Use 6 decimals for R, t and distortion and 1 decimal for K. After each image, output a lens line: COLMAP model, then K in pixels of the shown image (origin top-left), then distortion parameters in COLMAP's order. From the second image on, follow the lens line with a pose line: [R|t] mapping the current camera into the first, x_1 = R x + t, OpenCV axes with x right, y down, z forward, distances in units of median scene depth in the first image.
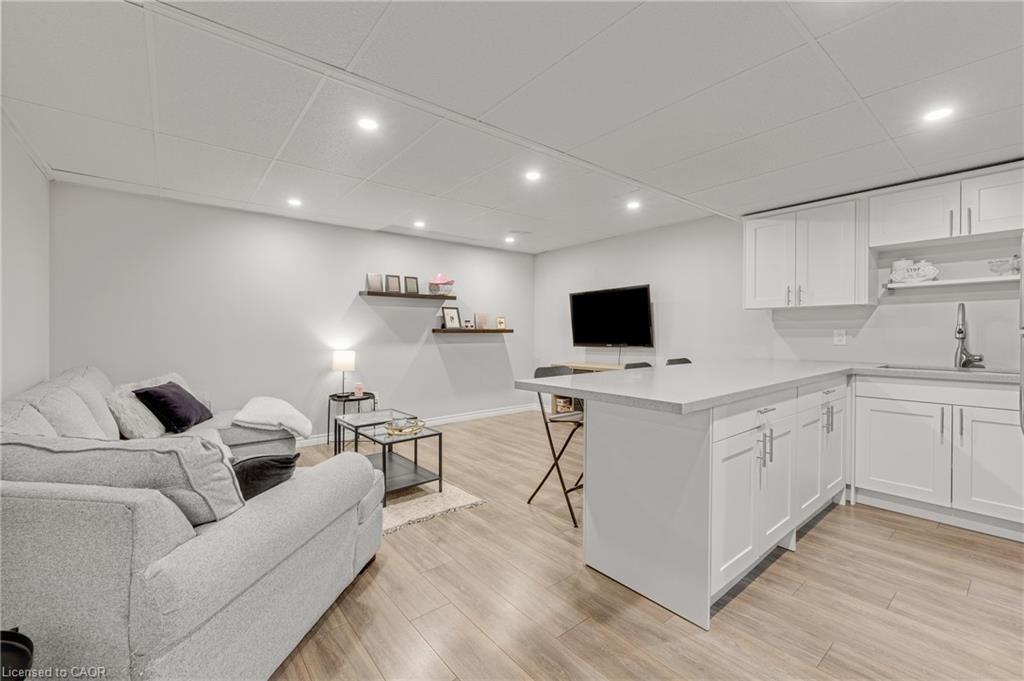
lens RADIAL K [[422.5, 0, 512.0], [0, 422.5, 333.9], [0, 0, 1]] dist [0.000426, -0.000568]
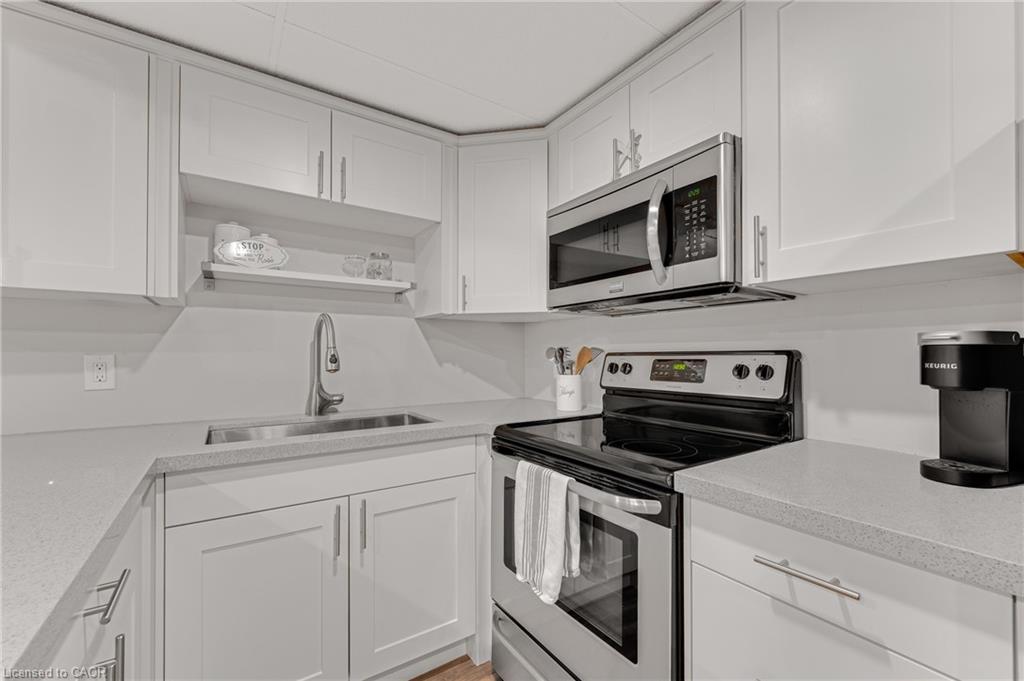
lens RADIAL K [[444.8, 0, 531.8], [0, 444.8, 351.3], [0, 0, 1]] dist [-0.000370, -0.000418]
pose [[0.074821, 0.005852, 0.997180, 0.426721], [0.002197, 0.999979, -0.006033, -0.011694], [-0.997195, 0.002642, 0.074807, 0.630205]]
